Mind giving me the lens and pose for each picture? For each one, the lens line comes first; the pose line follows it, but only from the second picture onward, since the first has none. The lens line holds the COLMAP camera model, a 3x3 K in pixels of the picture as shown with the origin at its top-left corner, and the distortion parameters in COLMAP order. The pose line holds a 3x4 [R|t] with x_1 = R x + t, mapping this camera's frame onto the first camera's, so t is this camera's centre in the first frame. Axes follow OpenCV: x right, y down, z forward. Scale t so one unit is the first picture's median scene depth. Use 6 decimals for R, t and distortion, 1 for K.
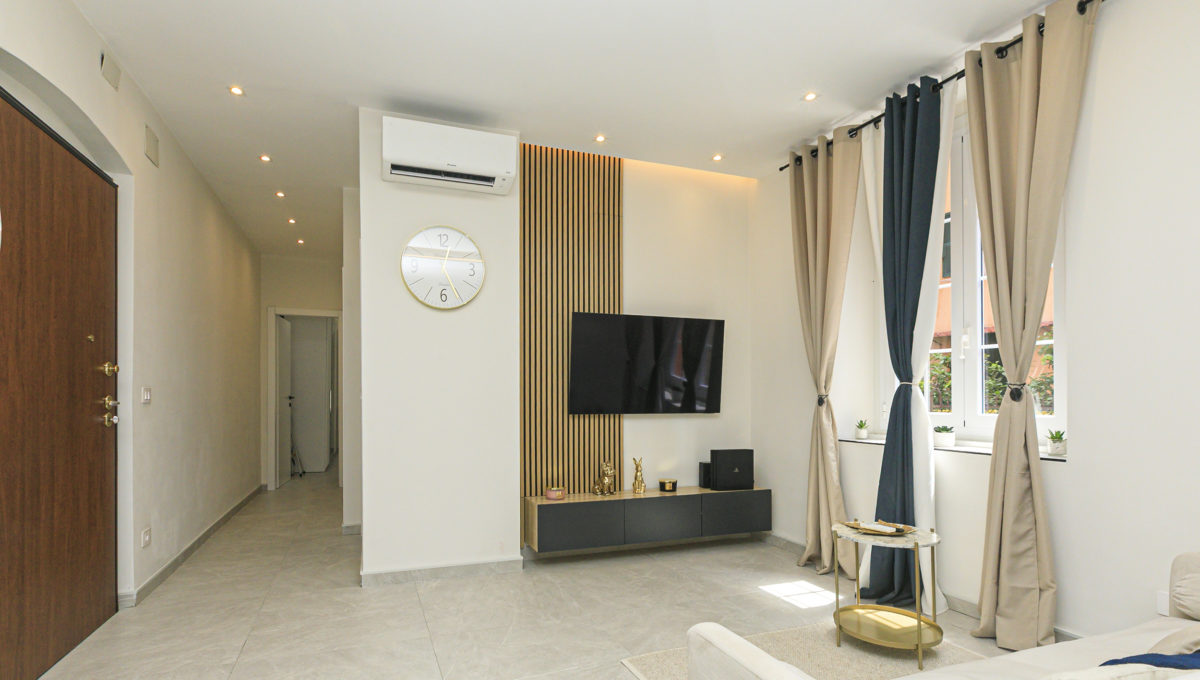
lens RADIAL K [[606.3, 0, 579.0], [0, 606.3, 373.3], [0, 0, 1]] dist [-0.007357, 0.000008]
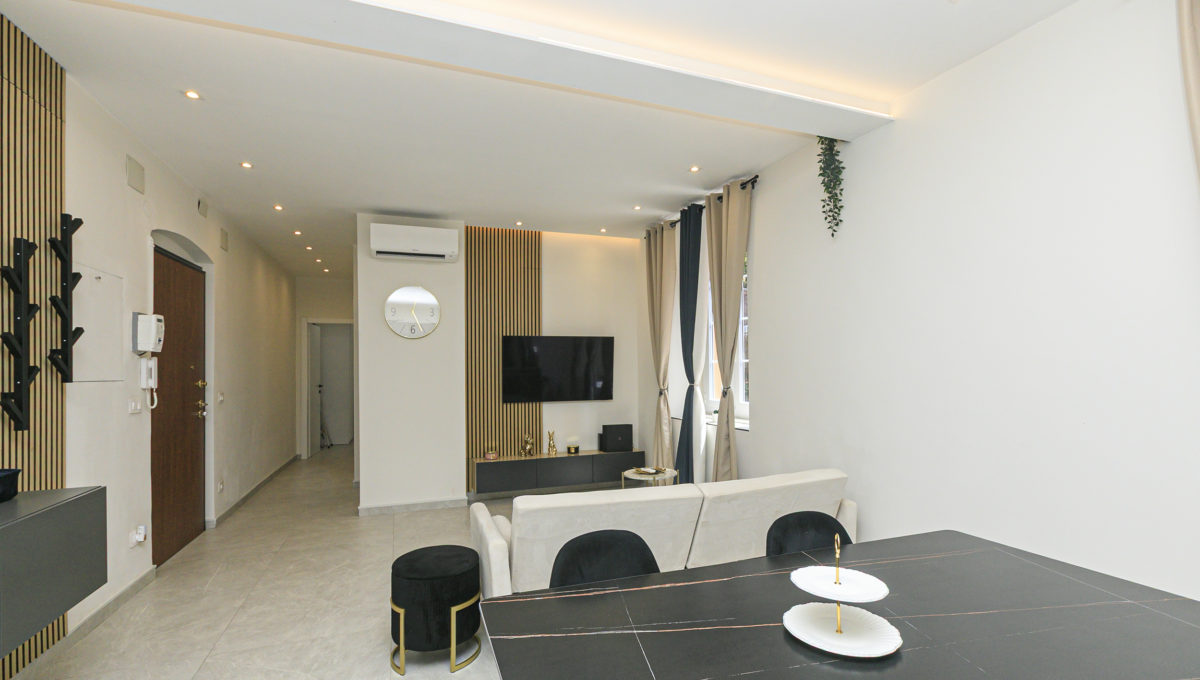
lens RADIAL K [[546.7, 0, 602.6], [0, 546.7, 342.4], [0, 0, 1]] dist [0.005187, -0.000095]
pose [[0.999666, -0.010308, 0.023699, 0.218857], [0.010711, 0.999800, -0.016911, -0.062142], [-0.023520, 0.017159, 0.999576, -0.400679]]
